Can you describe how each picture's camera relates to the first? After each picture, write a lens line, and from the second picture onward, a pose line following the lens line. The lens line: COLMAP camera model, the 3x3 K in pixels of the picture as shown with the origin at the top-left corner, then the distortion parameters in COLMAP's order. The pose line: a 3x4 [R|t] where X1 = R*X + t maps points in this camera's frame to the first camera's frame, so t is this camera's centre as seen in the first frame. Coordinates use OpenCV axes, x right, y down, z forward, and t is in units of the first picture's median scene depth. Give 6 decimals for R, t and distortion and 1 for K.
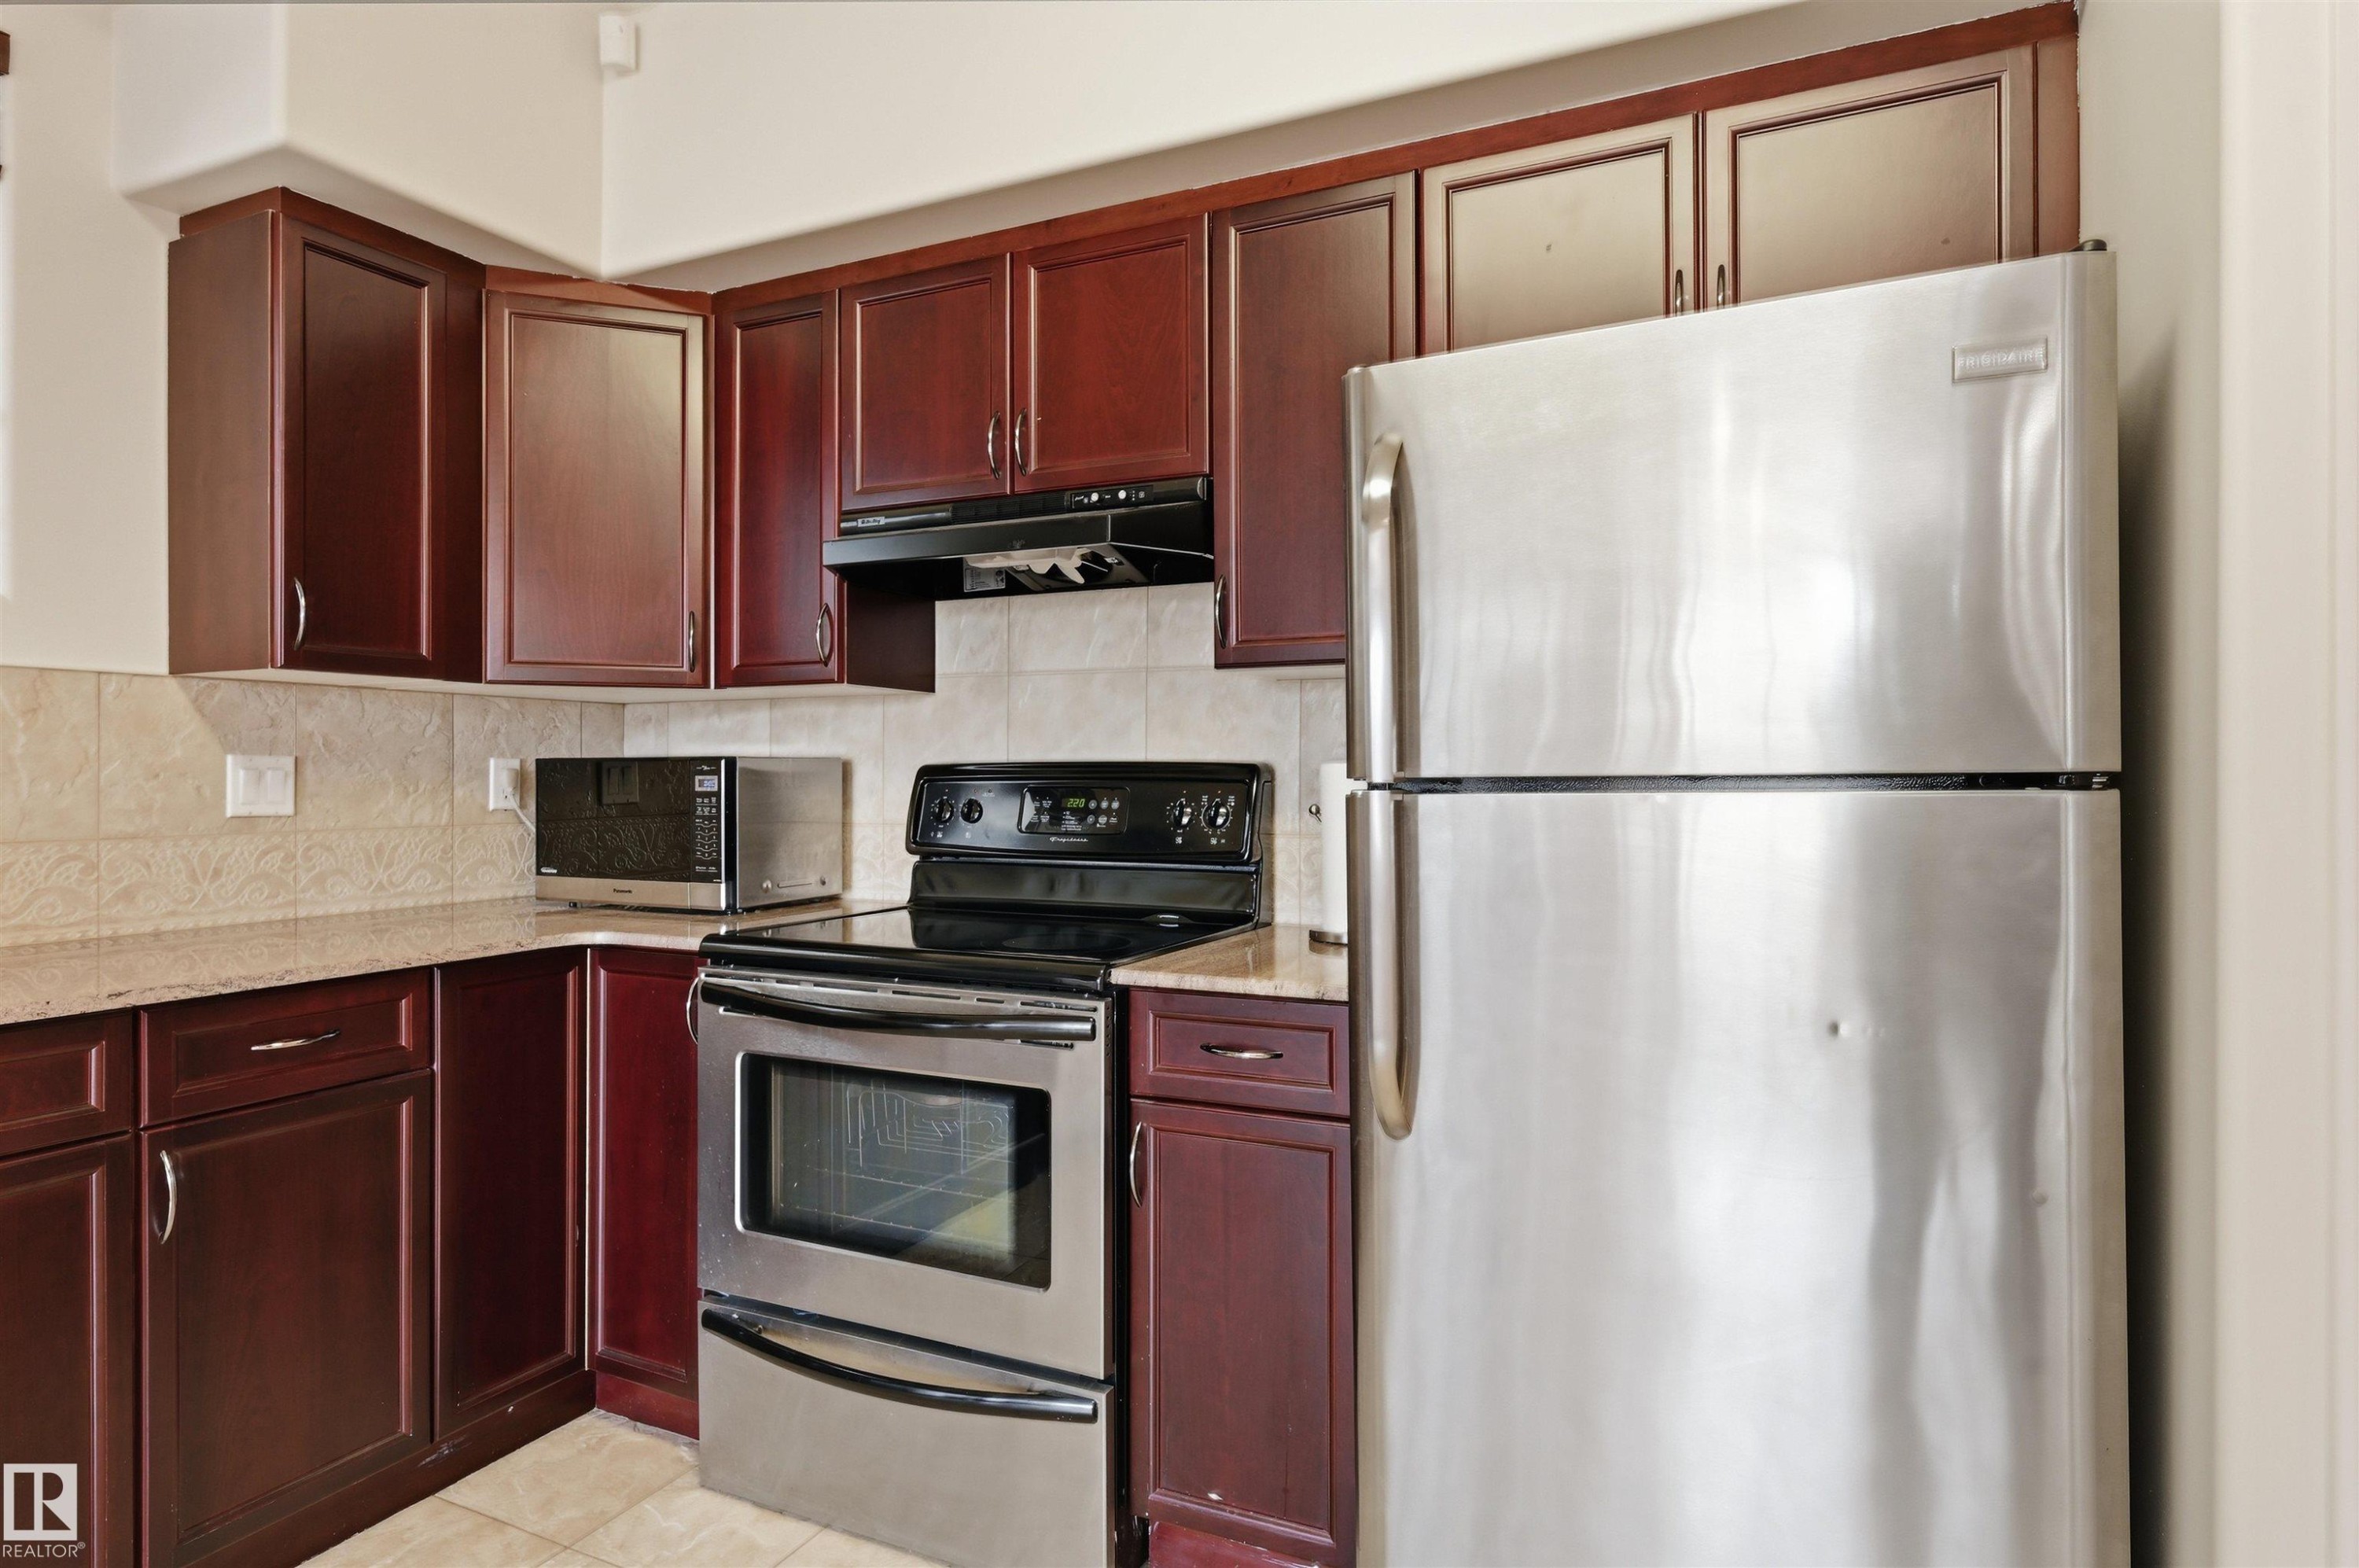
lens RADIAL K [[1298.5, 0, 1179.5], [0, 1298.5, 784.0], [0, 0, 1]] dist [-0.001329, 0.000339]
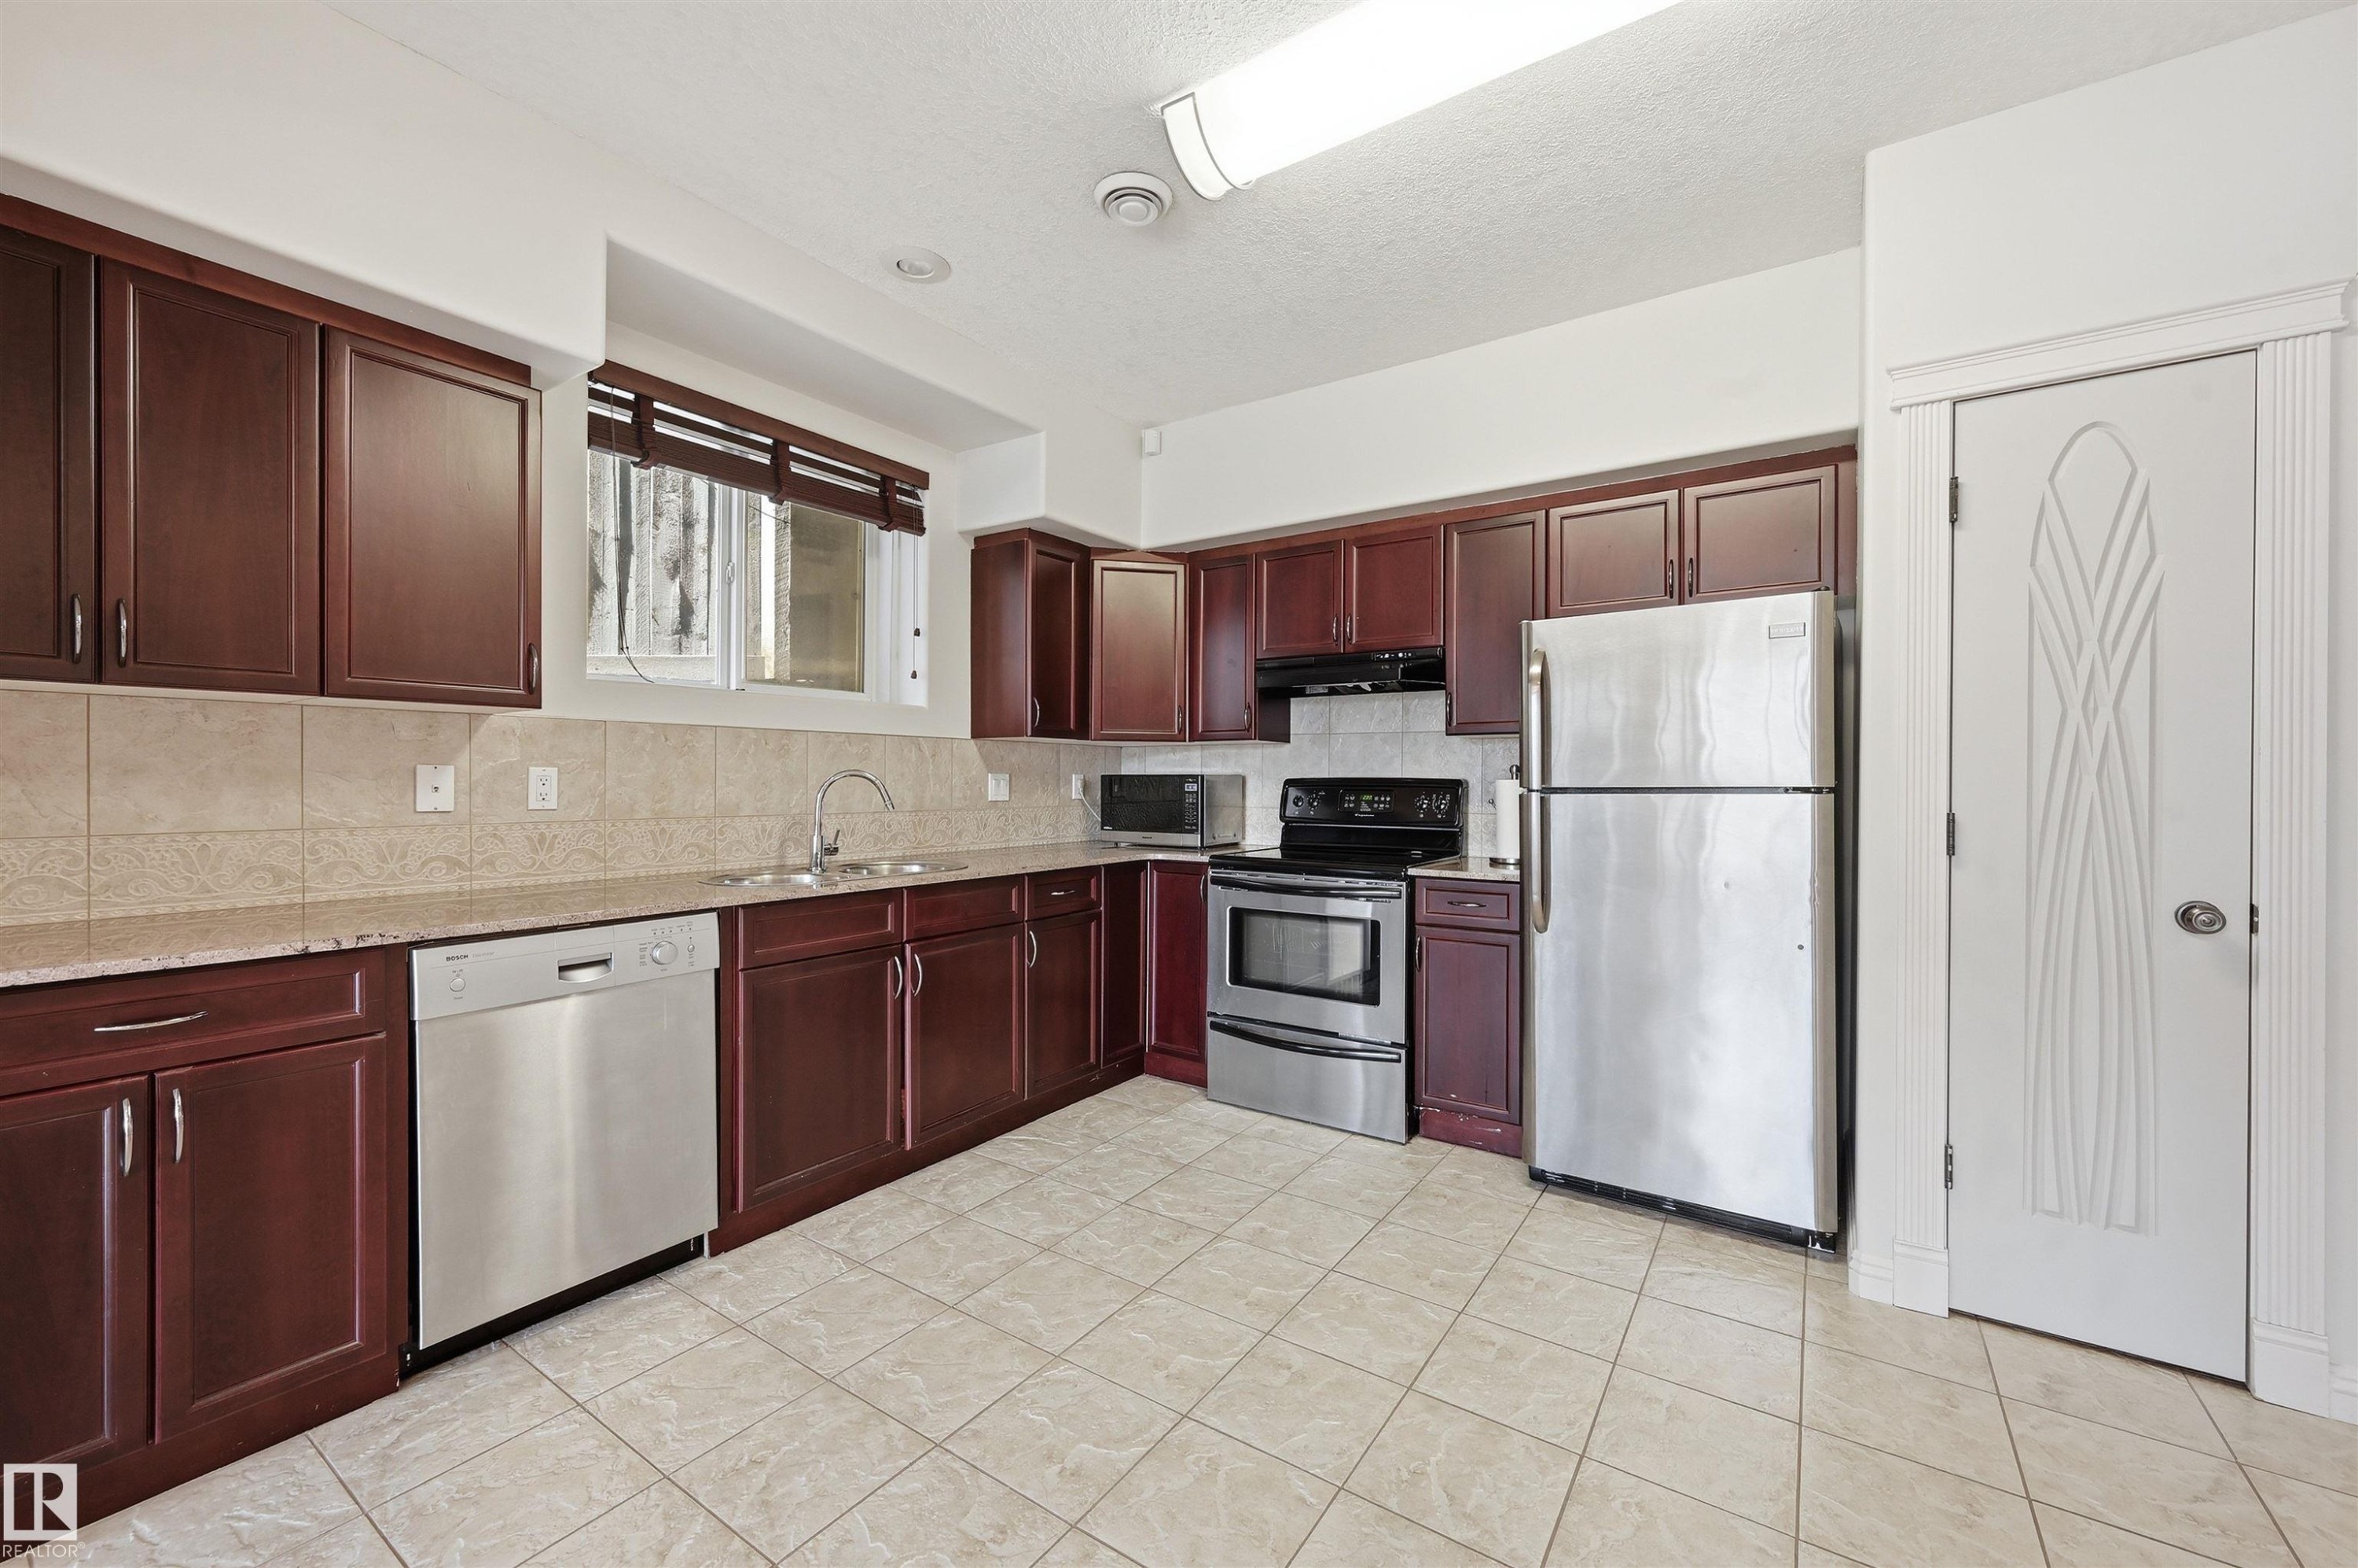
lens RADIAL K [[946.1, 0, 1177.1], [0, 946.1, 790.7], [0, 0, 1]] dist [-0.006639, -0.000078]
pose [[0.987417, 0.005734, -0.158037, -0.155682], [-0.005104, 0.999977, 0.004393, -0.001729], [0.158058, -0.003531, 0.987423, -0.590668]]
